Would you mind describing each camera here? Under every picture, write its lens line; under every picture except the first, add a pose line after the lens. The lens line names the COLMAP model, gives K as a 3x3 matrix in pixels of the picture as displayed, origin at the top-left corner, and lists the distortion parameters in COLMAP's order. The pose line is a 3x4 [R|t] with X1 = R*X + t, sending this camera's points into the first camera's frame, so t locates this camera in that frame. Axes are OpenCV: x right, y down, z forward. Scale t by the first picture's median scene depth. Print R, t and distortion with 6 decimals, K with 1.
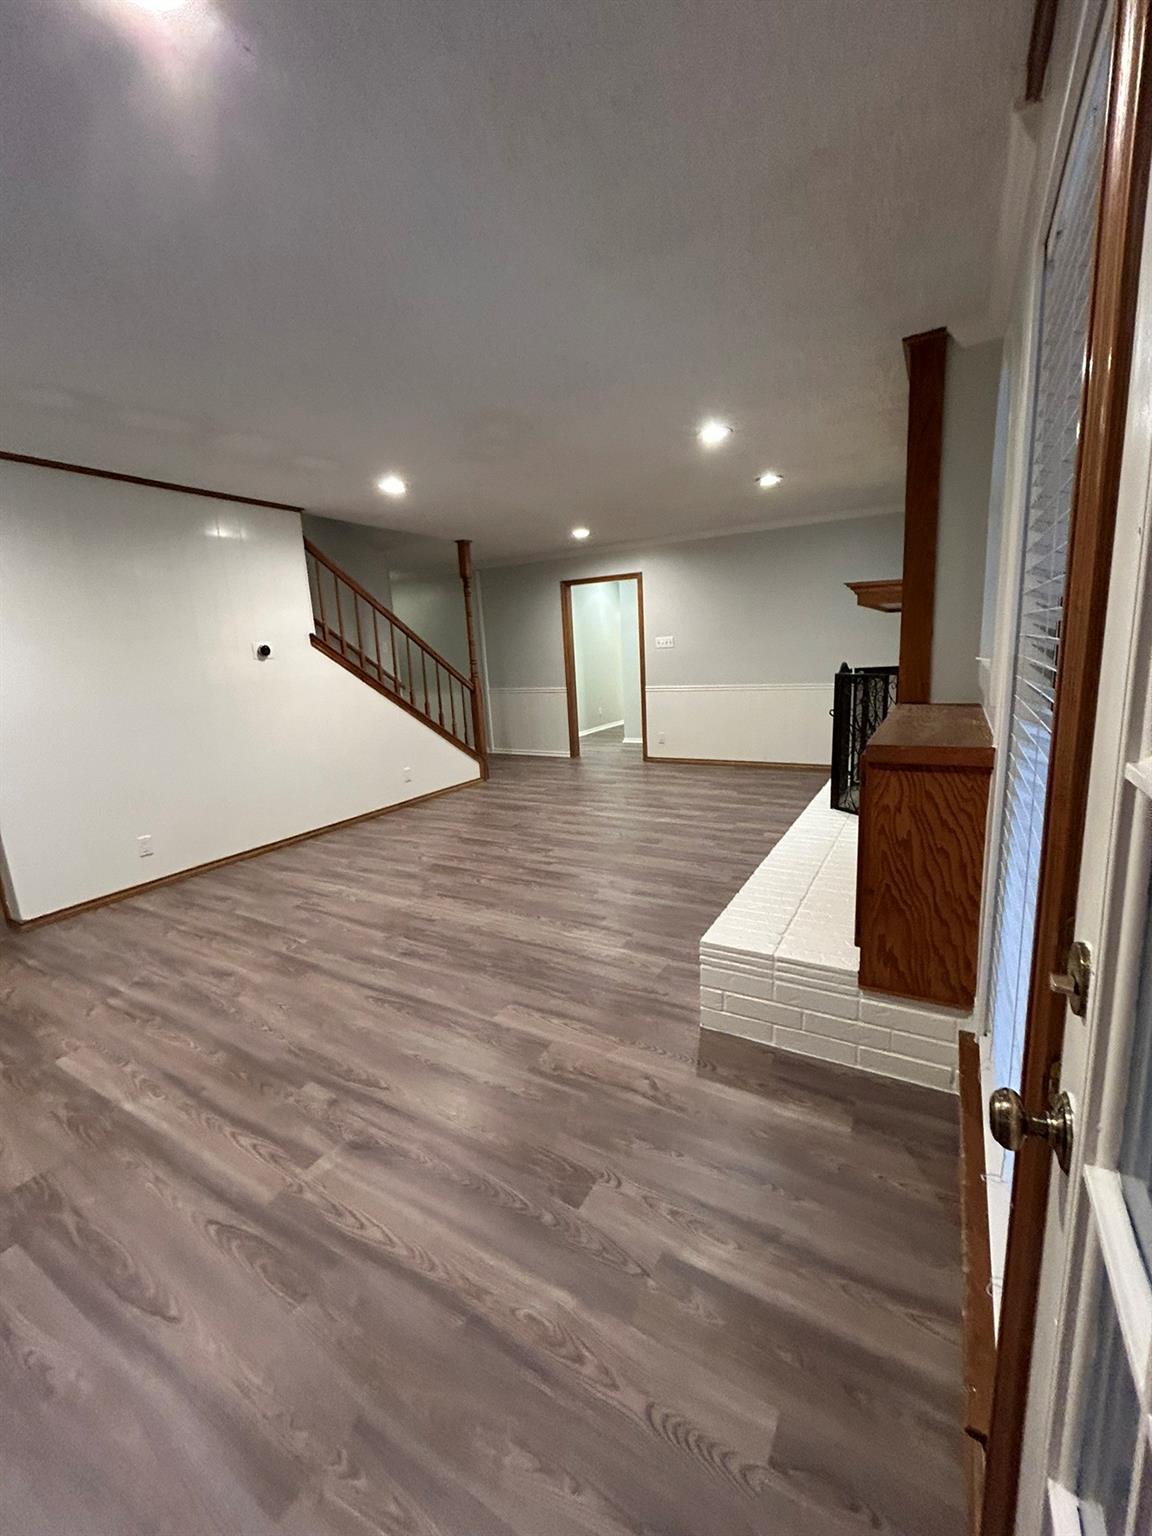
lens RADIAL K [[628.6, 0, 576.0], [0, 628.6, 768.0], [0, 0, 1]] dist [0.000607, 0.000673]
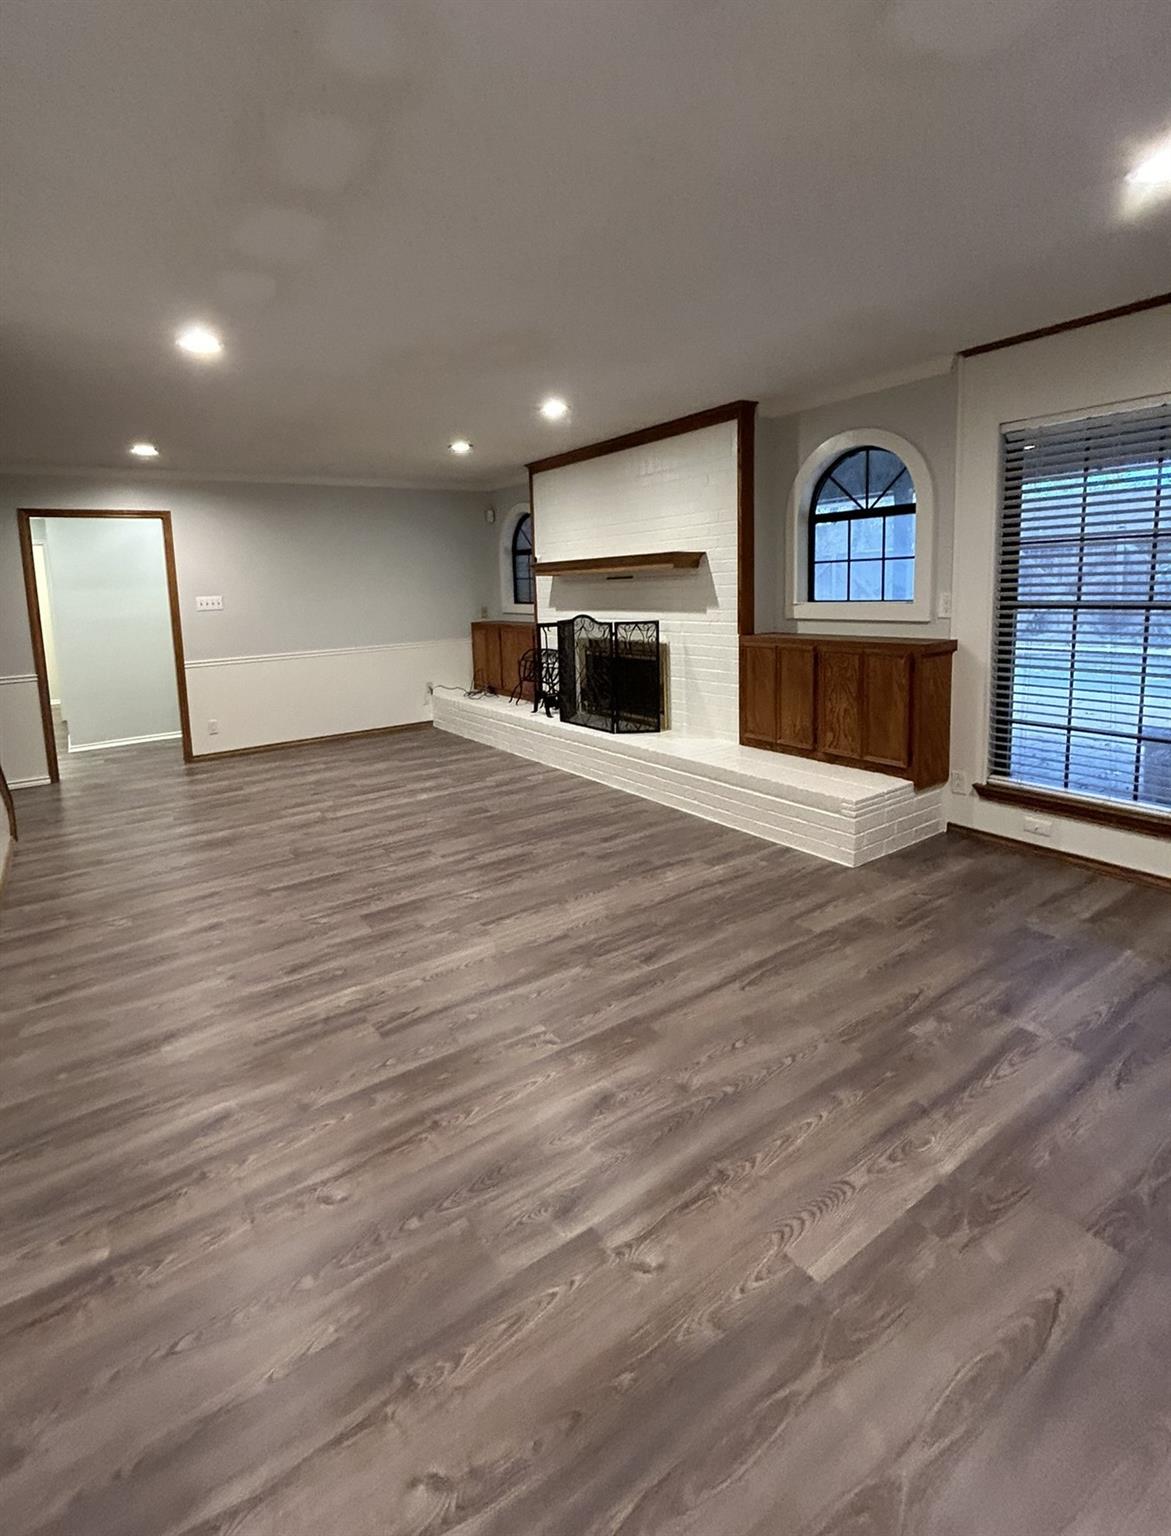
lens RADIAL K [[674.0, 0, 582.8], [0, 674.0, 688.0], [0, 0, 1]] dist [-0.002237, 0.000013]
pose [[0.466503, -0.106662, 0.878065, -1.158262], [0.184104, 0.982670, 0.021557, -0.093896], [-0.865148, 0.151599, 0.478056, 0.669244]]
